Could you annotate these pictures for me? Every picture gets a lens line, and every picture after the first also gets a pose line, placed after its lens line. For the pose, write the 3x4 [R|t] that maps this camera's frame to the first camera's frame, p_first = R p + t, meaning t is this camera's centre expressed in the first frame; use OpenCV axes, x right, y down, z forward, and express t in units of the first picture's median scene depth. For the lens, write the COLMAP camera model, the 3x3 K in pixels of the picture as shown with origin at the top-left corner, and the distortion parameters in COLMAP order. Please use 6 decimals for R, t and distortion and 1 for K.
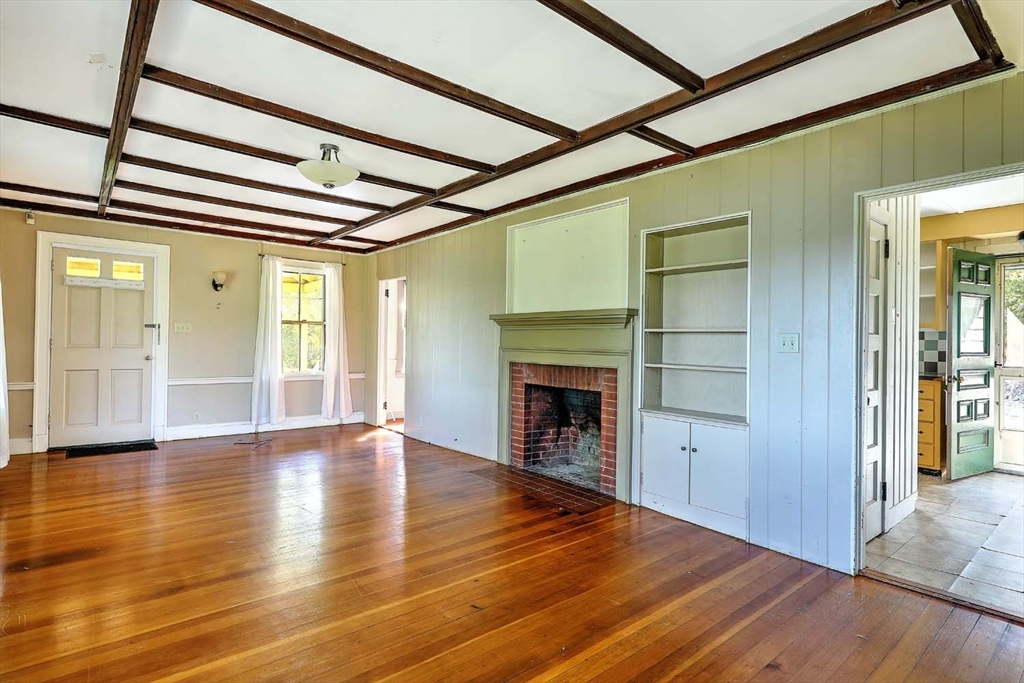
lens RADIAL K [[518.8, 0, 519.3], [0, 518.8, 338.4], [0, 0, 1]] dist [-0.001743, -0.000290]
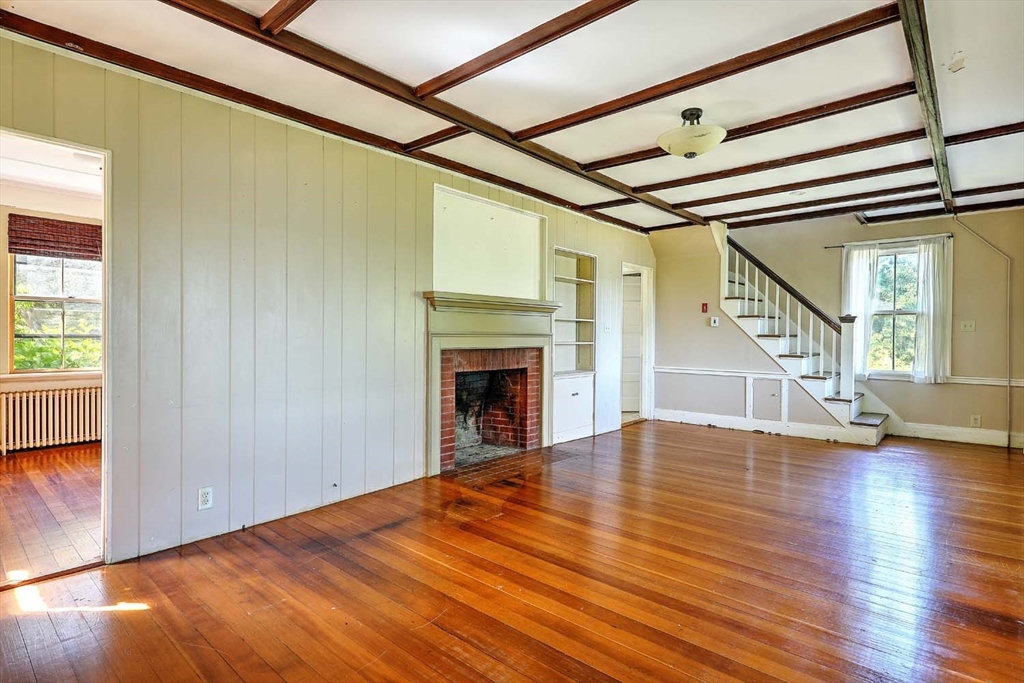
lens RADIAL K [[518.8, 0, 519.3], [0, 518.8, 338.4], [0, 0, 1]] dist [-0.001743, -0.000290]
pose [[-0.136651, -0.035042, 0.989999, -0.942497], [-0.020881, 0.999254, 0.032487, -0.003353], [-0.990399, -0.016232, -0.137281, 1.083233]]
